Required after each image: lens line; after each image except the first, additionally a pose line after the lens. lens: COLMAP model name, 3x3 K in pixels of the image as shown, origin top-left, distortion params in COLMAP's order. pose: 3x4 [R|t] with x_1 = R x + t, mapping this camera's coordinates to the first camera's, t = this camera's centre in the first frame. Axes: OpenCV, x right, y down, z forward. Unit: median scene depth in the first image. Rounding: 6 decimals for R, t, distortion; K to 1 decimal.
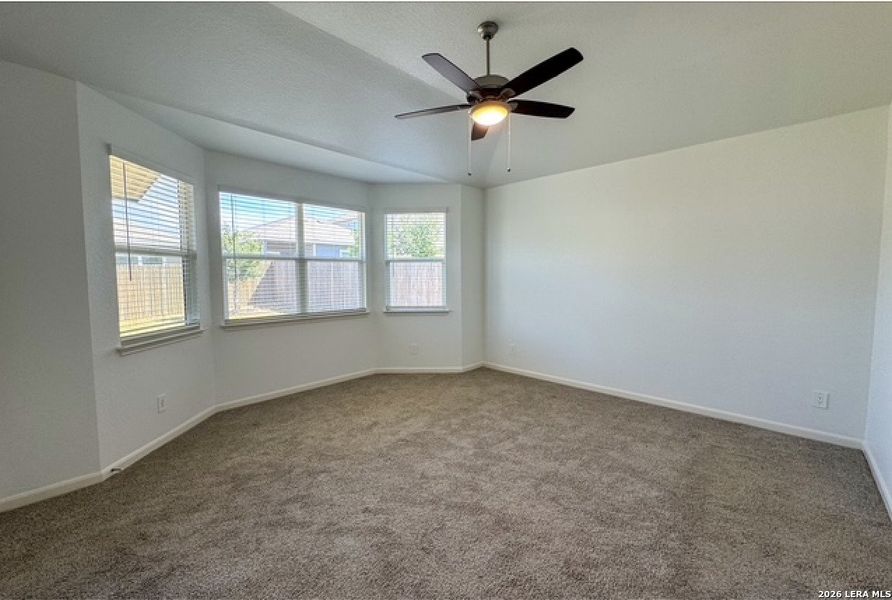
lens RADIAL K [[360.1, 0, 445.4], [0, 360.1, 298.1], [0, 0, 1]] dist [0.001077, -0.000536]
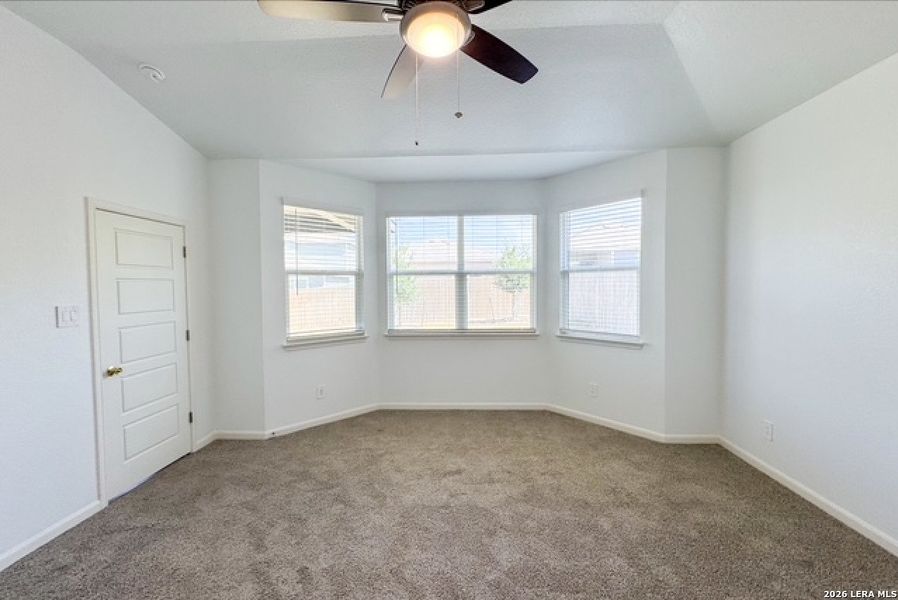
lens RADIAL K [[364.3, 0, 448.7], [0, 364.3, 297.0], [0, 0, 1]] dist [0.000137, 0.000029]
pose [[0.657796, 0.017658, -0.752989, 0.373237], [-0.042003, 0.999029, -0.013265, -0.034678], [0.752024, 0.040353, 0.657899, 0.385045]]
